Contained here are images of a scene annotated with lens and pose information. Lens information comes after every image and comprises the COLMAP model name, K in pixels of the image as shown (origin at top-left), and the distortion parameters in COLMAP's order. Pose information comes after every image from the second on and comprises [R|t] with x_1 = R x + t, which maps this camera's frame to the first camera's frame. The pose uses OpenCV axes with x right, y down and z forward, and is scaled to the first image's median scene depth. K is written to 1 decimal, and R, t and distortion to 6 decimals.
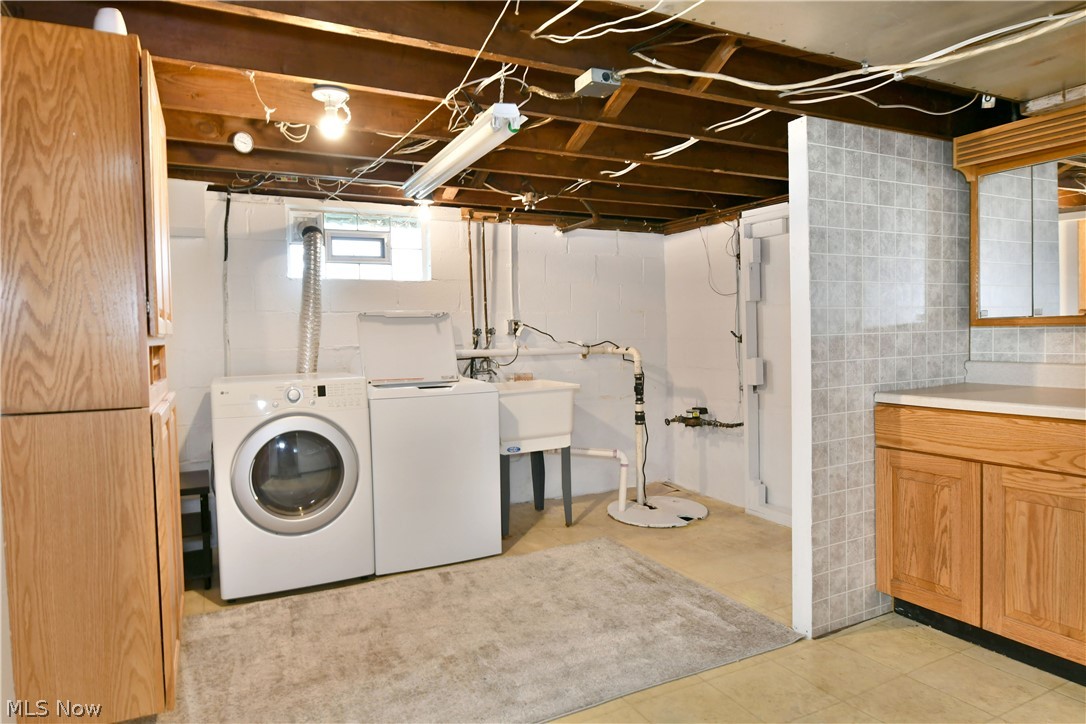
lens RADIAL K [[674.1, 0, 543.0], [0, 674.1, 362.0], [0, 0, 1]] dist [-0.007681, -0.004133]
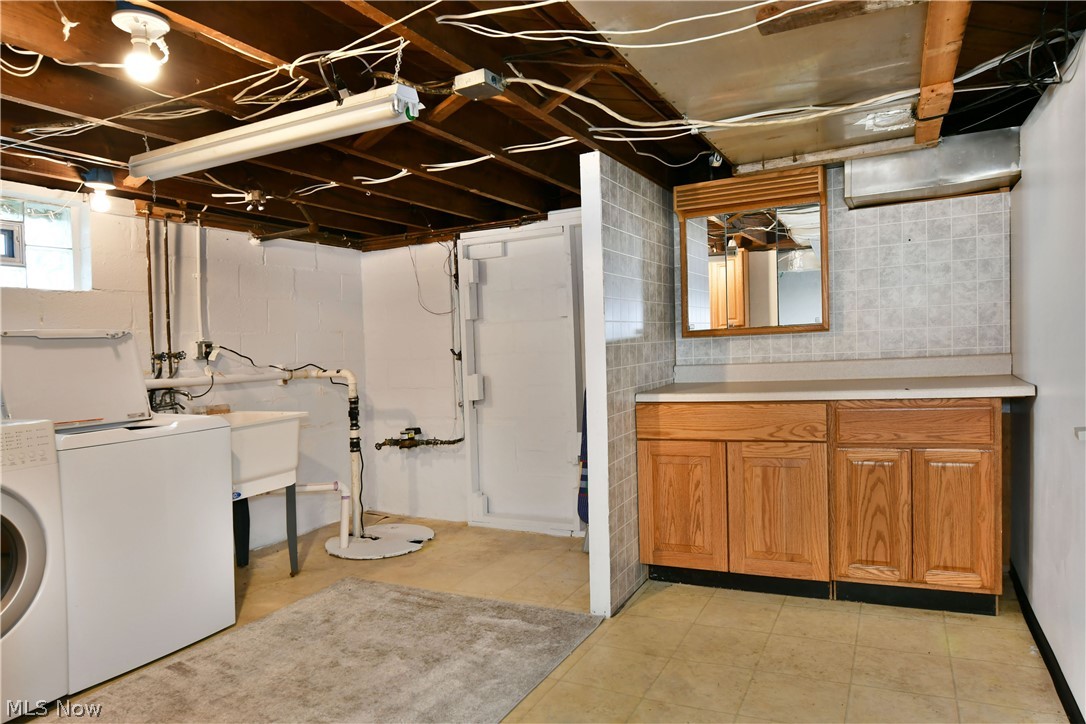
lens RADIAL K [[680.7, 0, 543.2], [0, 680.7, 368.3], [0, 0, 1]] dist [-0.007314, -0.002740]
pose [[0.802524, -0.035633, 0.595554, -0.284605], [0.055290, 0.998361, -0.014771, 0.007869], [-0.594052, 0.044782, 0.803179, 0.115499]]
